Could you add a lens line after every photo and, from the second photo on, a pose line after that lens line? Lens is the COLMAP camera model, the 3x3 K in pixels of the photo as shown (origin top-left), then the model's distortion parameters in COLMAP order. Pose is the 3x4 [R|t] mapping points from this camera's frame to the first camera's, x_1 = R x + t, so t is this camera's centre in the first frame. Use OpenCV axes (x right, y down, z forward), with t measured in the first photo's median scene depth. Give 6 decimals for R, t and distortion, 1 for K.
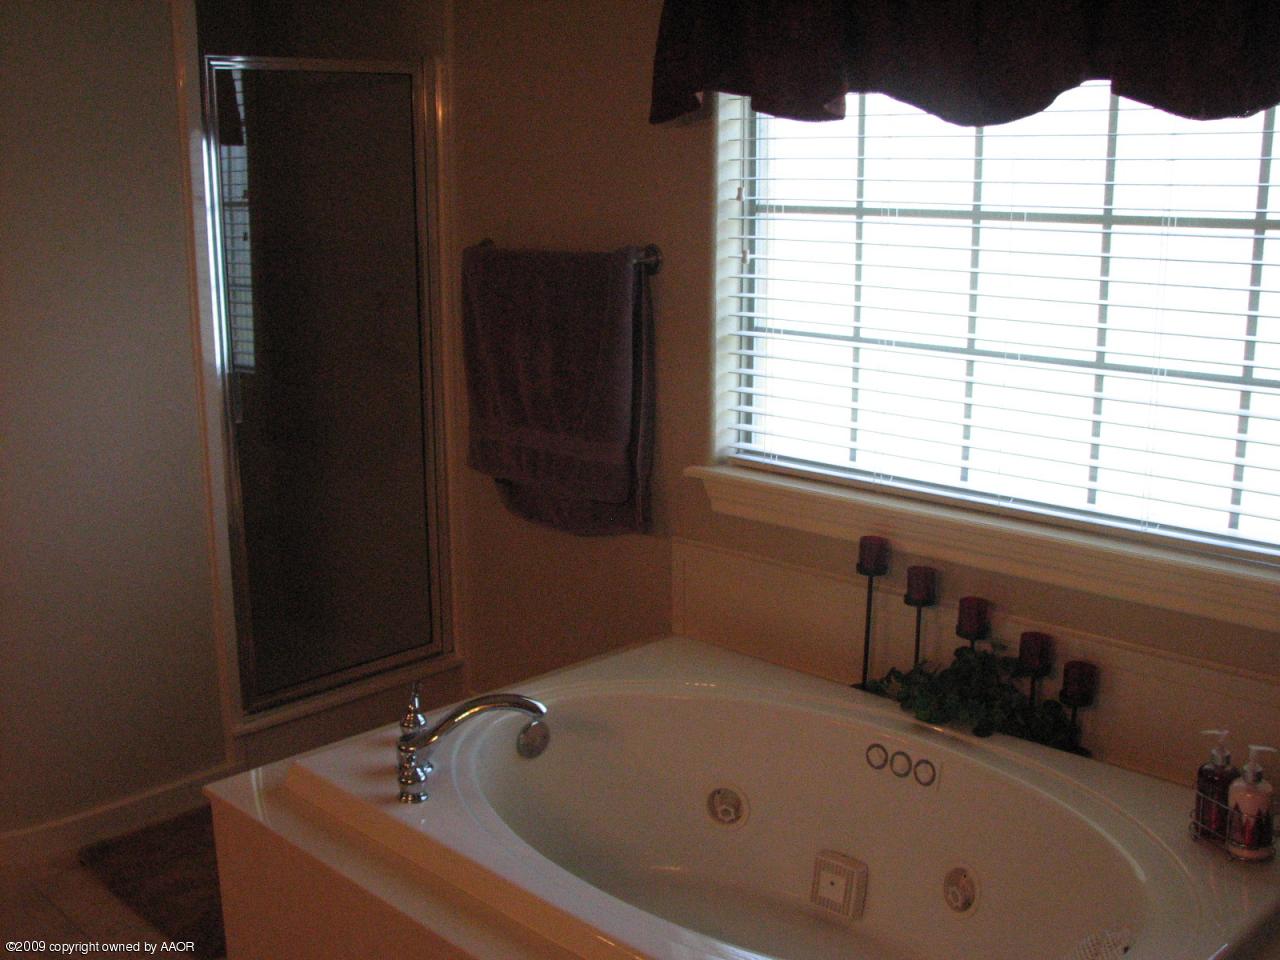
lens RADIAL K [[1363.7, 0, 659.5], [0, 1363.7, 481.6], [0, 0, 1]] dist [-0.195442, 0.292814]
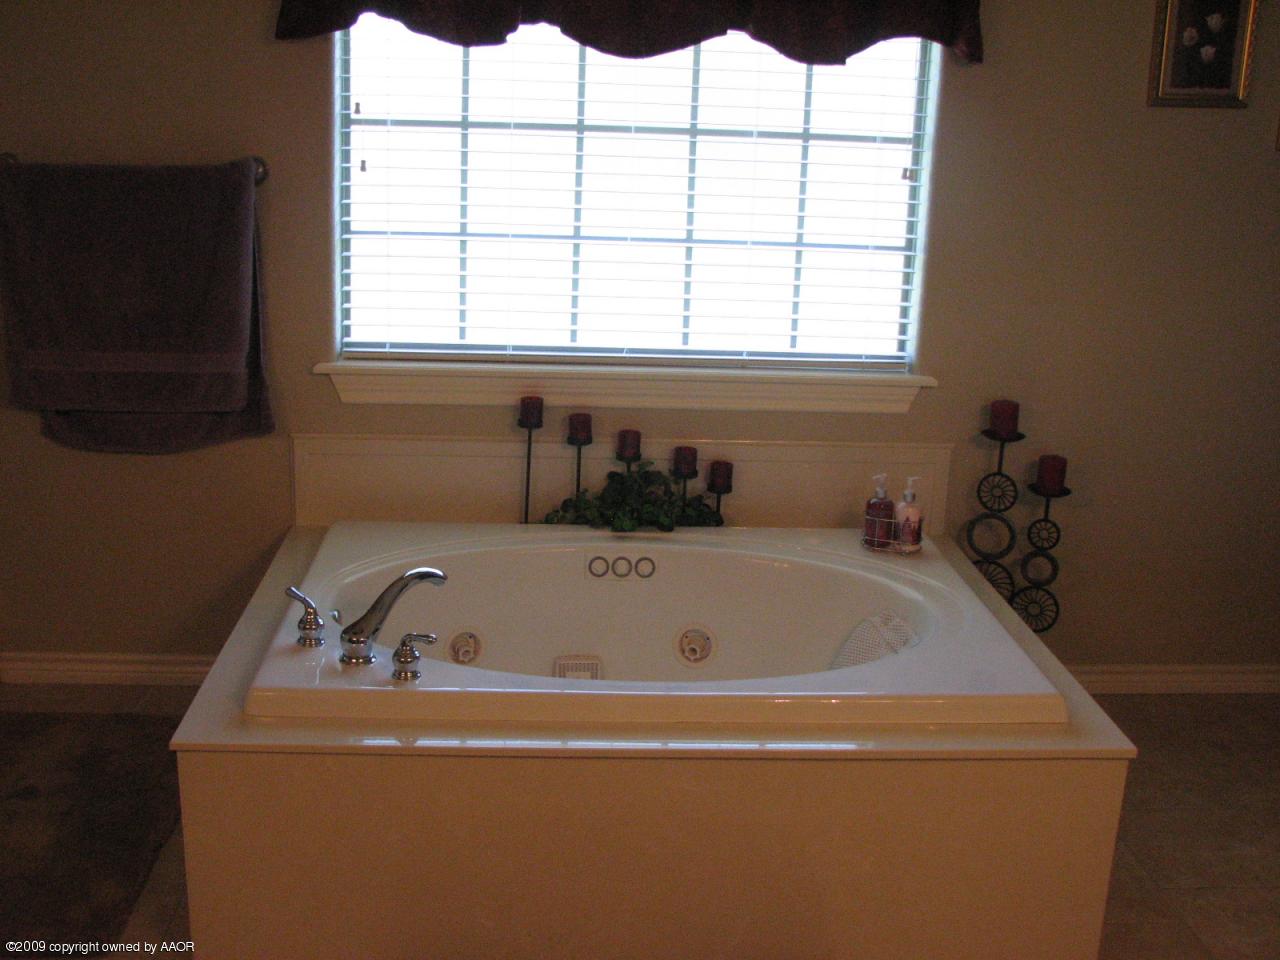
lens RADIAL K [[1363.7, 0, 659.5], [0, 1363.7, 481.6], [0, 0, 1]] dist [-0.195442, 0.292814]
pose [[0.687167, -0.181105, 0.703565, -0.667020], [0.123273, 0.983454, 0.132751, -0.033276], [-0.715965, -0.004492, 0.698122, 0.077788]]
